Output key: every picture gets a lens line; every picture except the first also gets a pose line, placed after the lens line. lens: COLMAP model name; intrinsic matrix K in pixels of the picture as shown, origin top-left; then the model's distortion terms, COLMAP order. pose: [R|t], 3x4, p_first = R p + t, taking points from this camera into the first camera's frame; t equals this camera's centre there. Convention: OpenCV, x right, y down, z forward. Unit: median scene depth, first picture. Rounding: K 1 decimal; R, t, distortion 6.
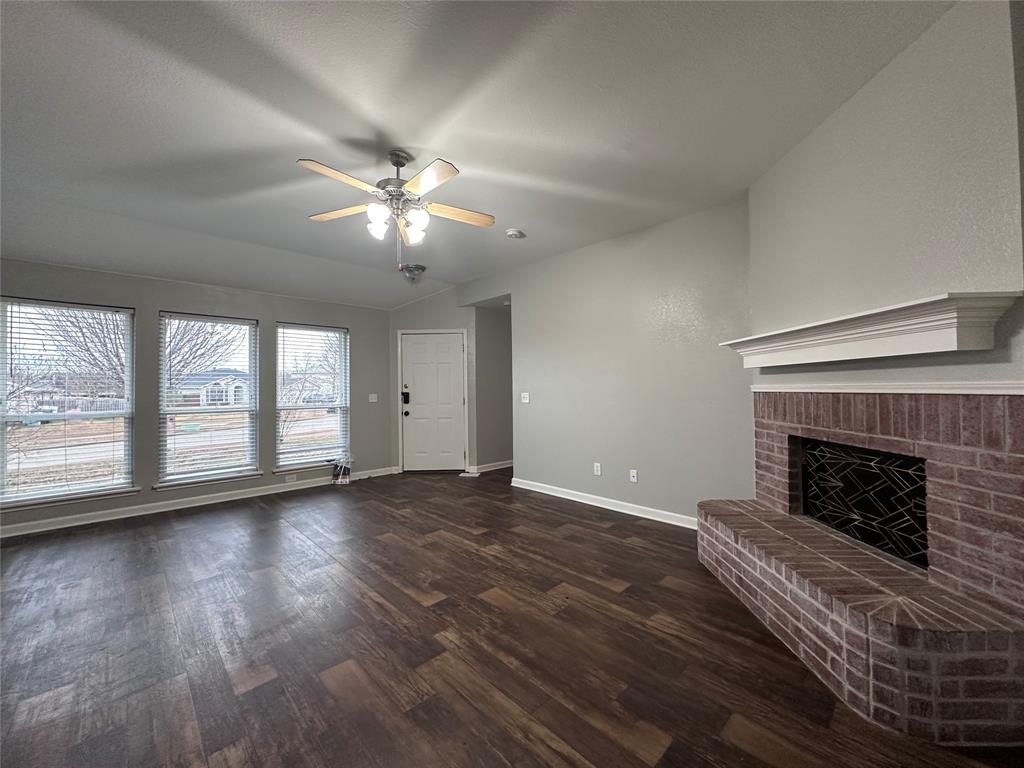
lens RADIAL K [[406.5, 0, 511.9], [0, 406.5, 382.7], [0, 0, 1]] dist [-0.001352, 0.000381]
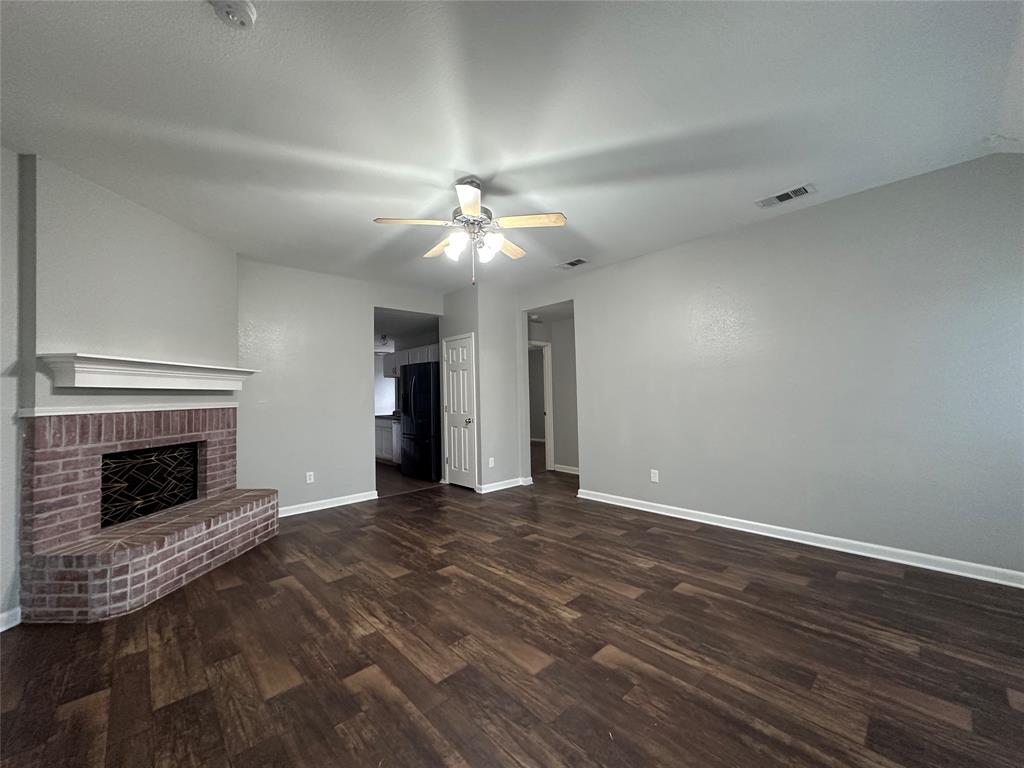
lens RADIAL K [[406.5, 0, 511.9], [0, 406.5, 382.7], [0, 0, 1]] dist [-0.001352, 0.000381]
pose [[-0.999360, 0.031900, 0.016163, -0.433977], [0.031158, 0.998535, -0.044227, 0.026959], [-0.017550, -0.043695, -0.998891, 2.297955]]
